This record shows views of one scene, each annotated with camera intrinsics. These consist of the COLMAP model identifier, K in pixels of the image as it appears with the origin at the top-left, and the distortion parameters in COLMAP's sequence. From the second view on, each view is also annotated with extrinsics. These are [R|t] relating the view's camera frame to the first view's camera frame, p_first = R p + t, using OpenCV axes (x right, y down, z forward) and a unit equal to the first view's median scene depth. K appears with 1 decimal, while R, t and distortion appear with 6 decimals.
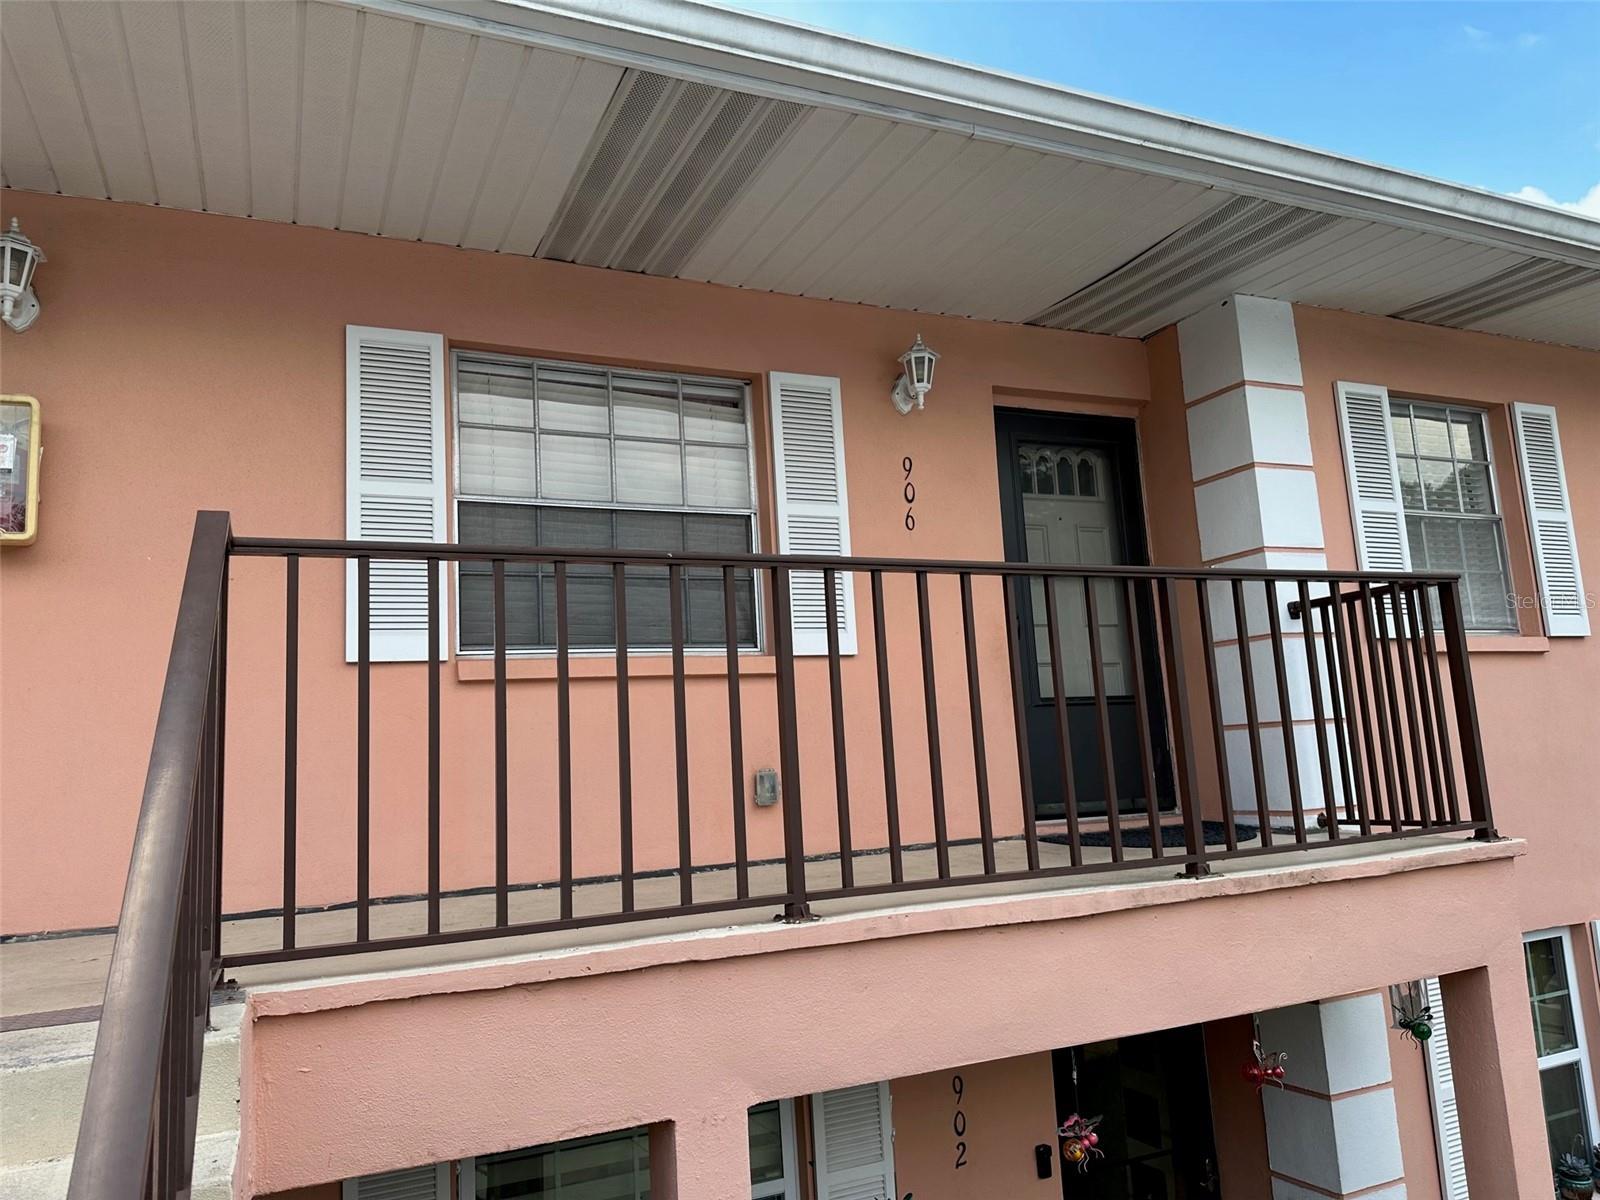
lens RADIAL K [[1110.7, 0, 800.0], [0, 1110.7, 600.0], [0, 0, 1]] dist [0.051639, -0.000769]
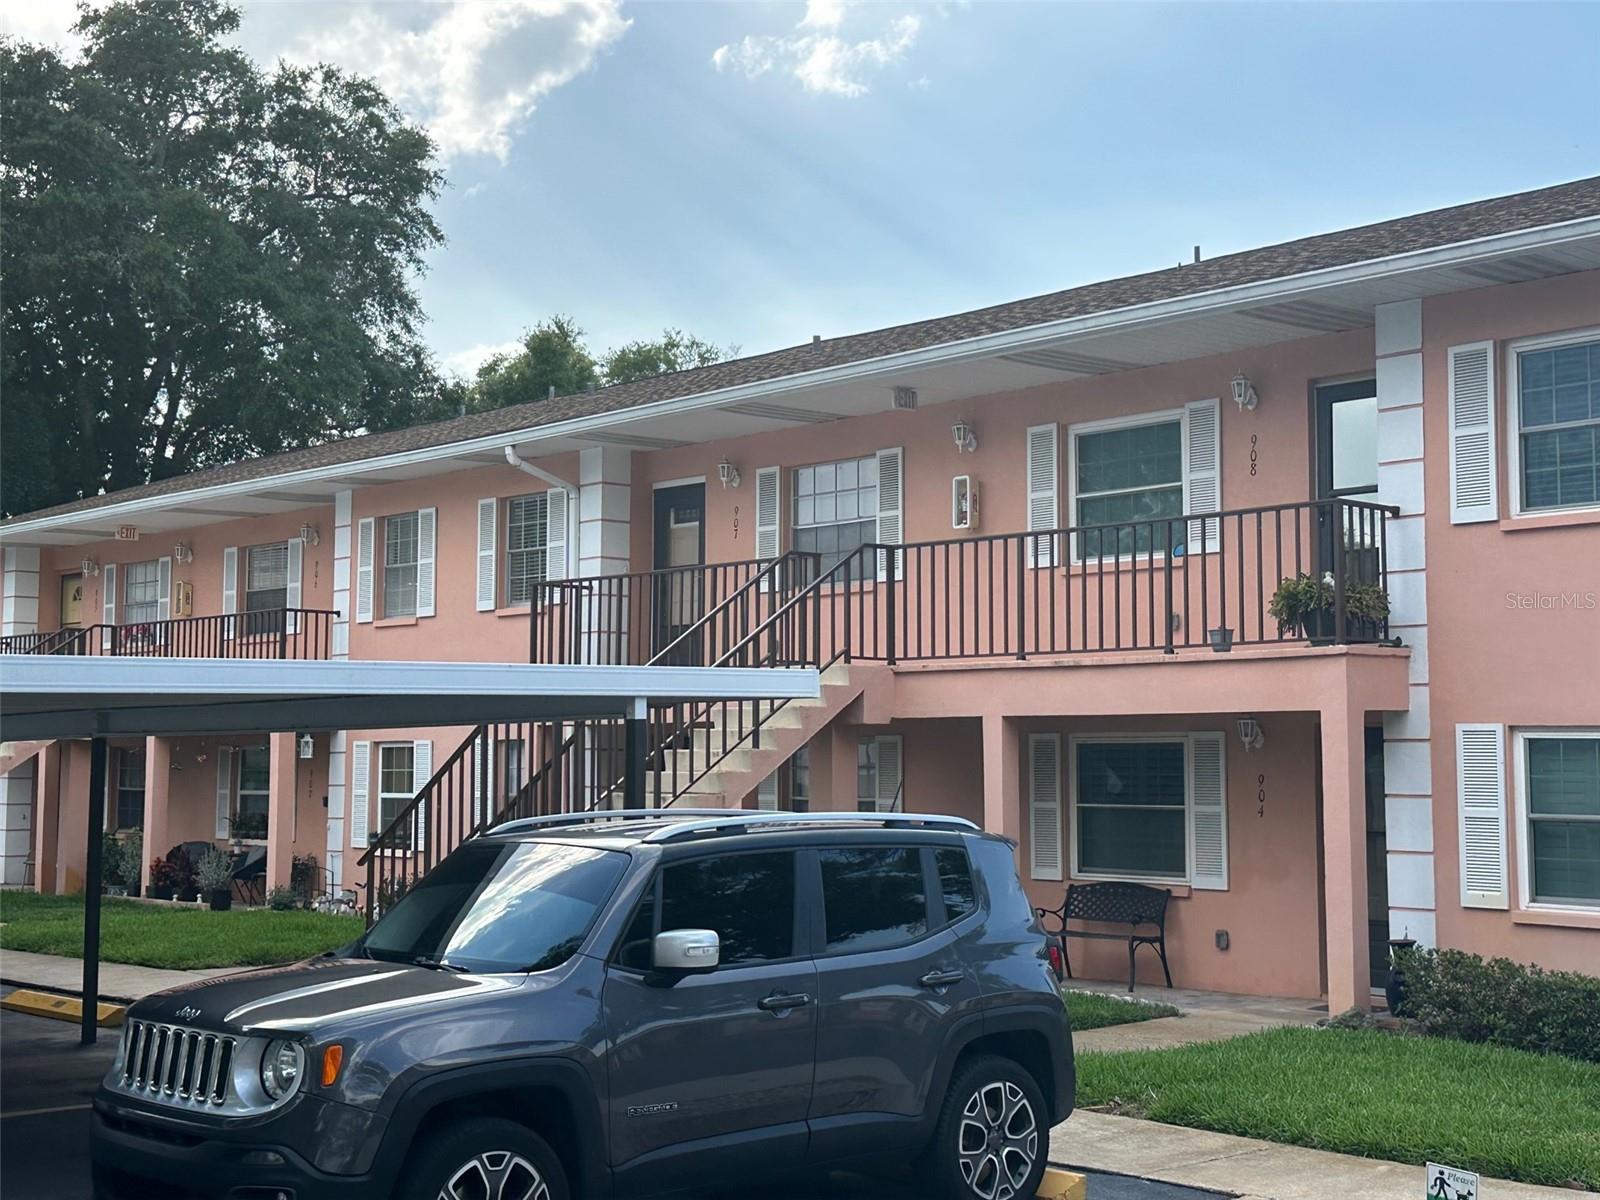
lens RADIAL K [[2151.4, 0, 800.0], [0, 2151.4, 600.0], [0, 0, 1]] dist [-0.000073, 0.000316]
pose [[0.319007, -0.022211, -0.947492, 3.062375], [0.110177, 0.993816, 0.013798, 0.001247], [0.941327, -0.108793, 0.319481, -0.768697]]
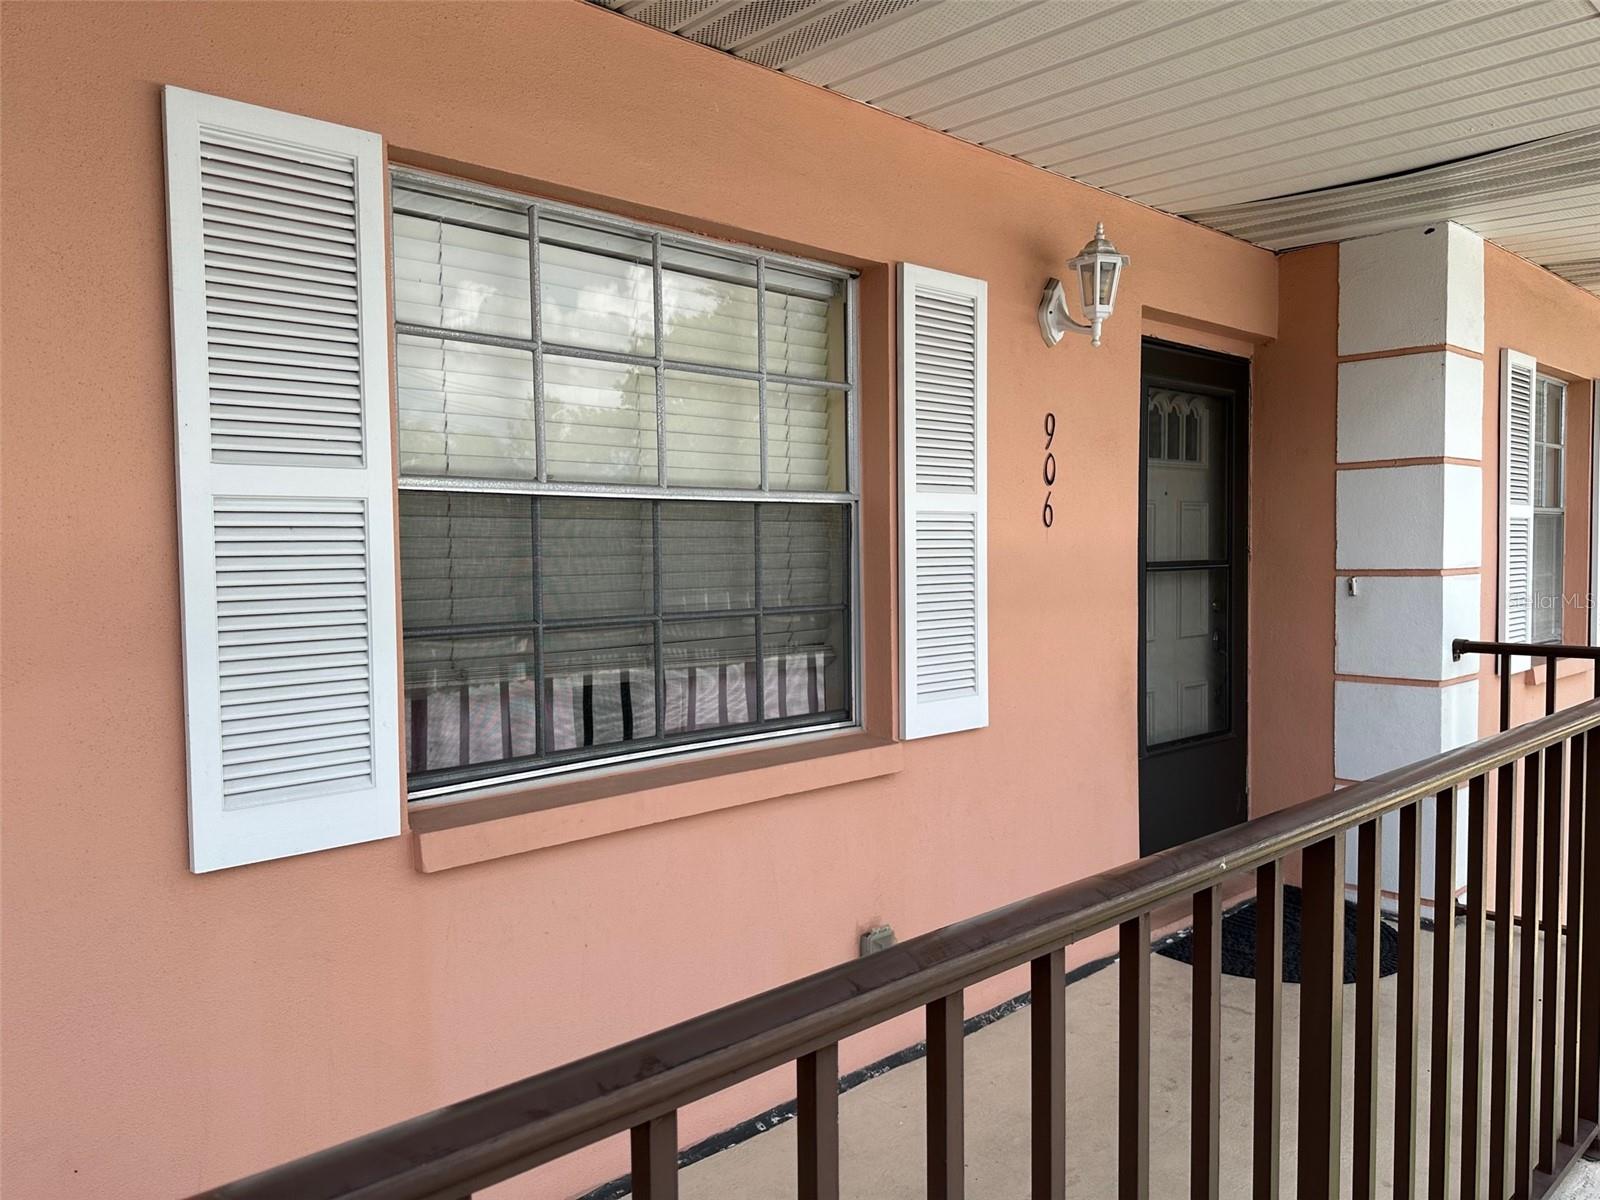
lens RADIAL K [[1139.7, 0, 800.0], [0, 1139.7, 600.0], [0, 0, 1]] dist [0.005700, -0.008559]
pose [[0.947541, 0.030226, 0.318202, -0.258471], [-0.087539, 0.981996, 0.167393, -0.122895], [-0.307413, -0.186467, 0.933128, 0.411037]]
